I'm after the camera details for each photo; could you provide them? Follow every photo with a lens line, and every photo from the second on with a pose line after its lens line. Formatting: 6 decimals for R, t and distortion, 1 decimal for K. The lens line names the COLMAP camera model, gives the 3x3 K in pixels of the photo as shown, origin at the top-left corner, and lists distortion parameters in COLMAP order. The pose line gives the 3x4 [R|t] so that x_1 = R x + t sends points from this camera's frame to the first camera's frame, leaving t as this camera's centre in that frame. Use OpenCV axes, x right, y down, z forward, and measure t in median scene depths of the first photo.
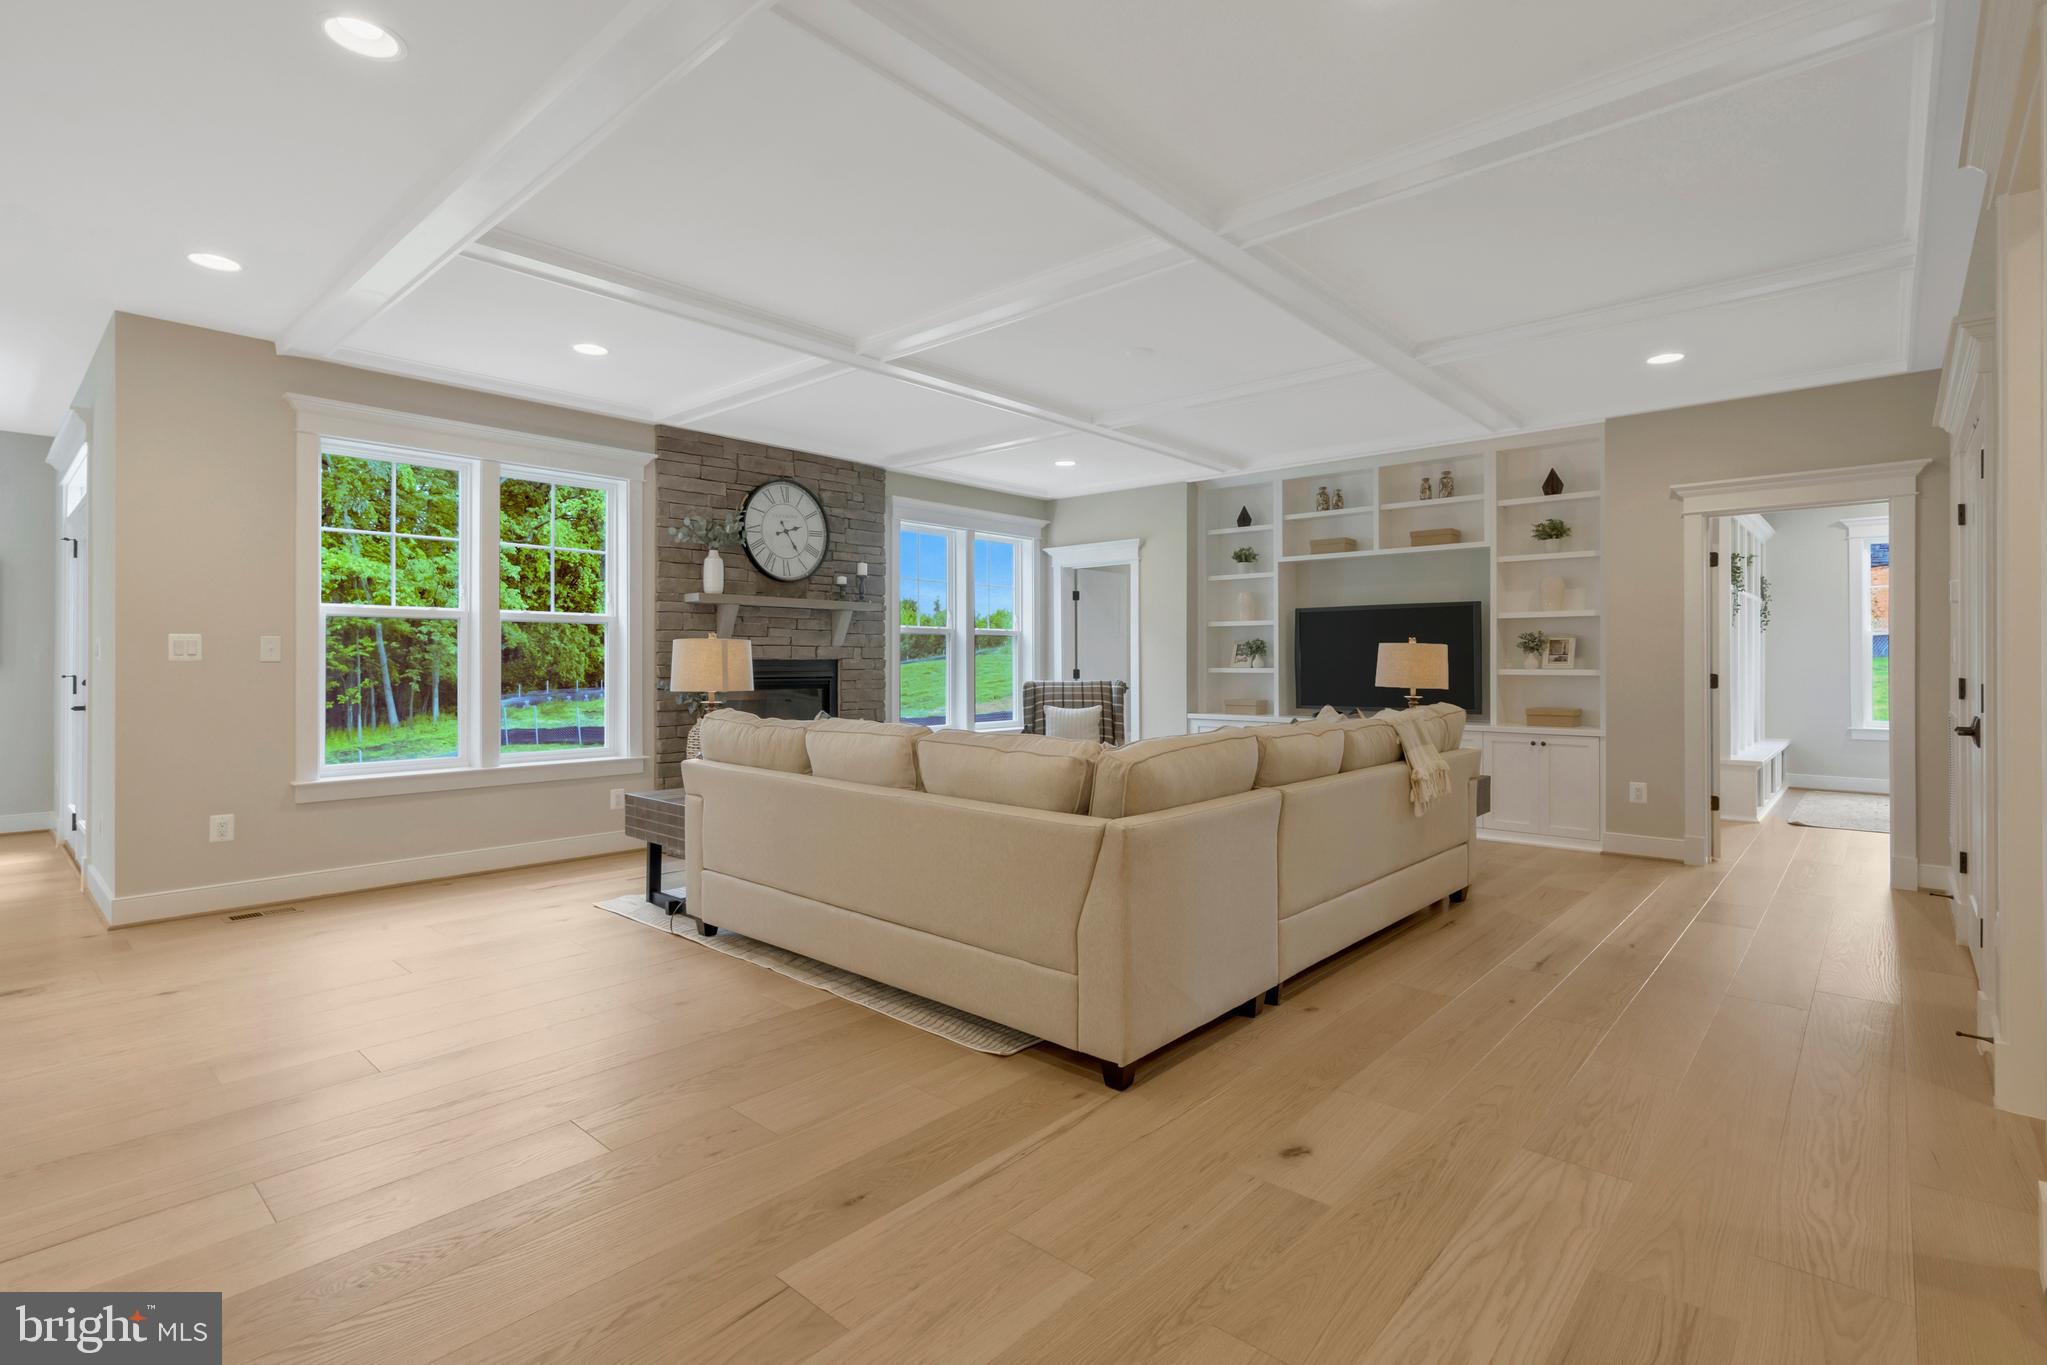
lens RADIAL K [[954.0, 0, 1021.0], [0, 954.0, 668.4], [0, 0, 1]] dist [0.005193, 0.005235]
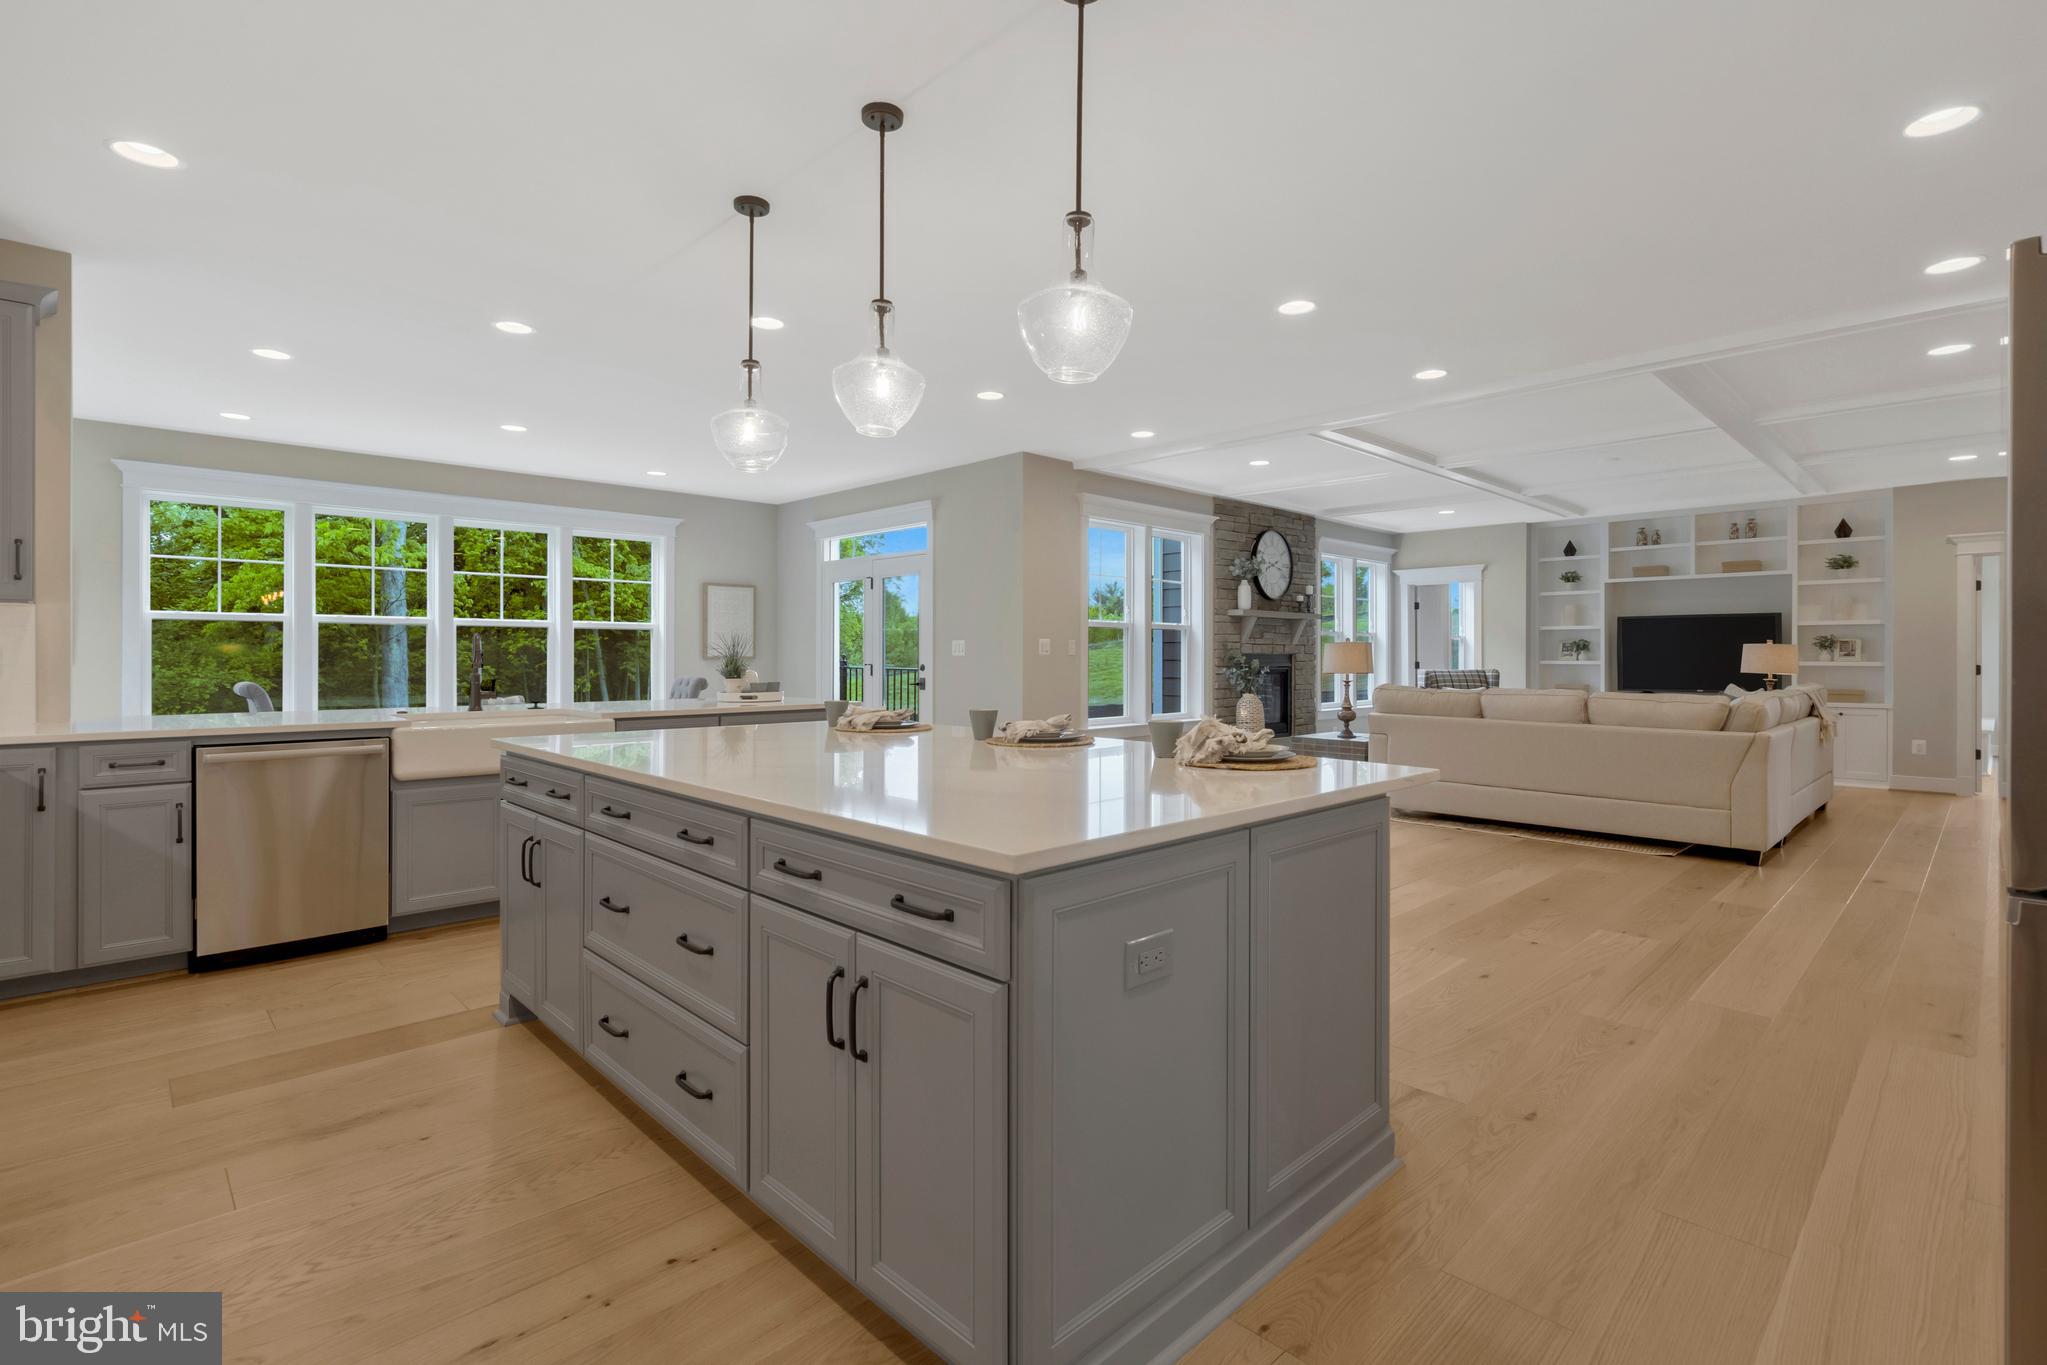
lens RADIAL K [[954.0, 0, 1018.8], [0, 954.0, 669.8], [0, 0, 1]] dist [0.005193, 0.005235]
pose [[0.998297, 0.002323, -0.058290, -0.530204], [-0.001937, 0.999976, 0.006679, 0.005211], [0.058304, -0.006555, 0.998277, -0.446567]]
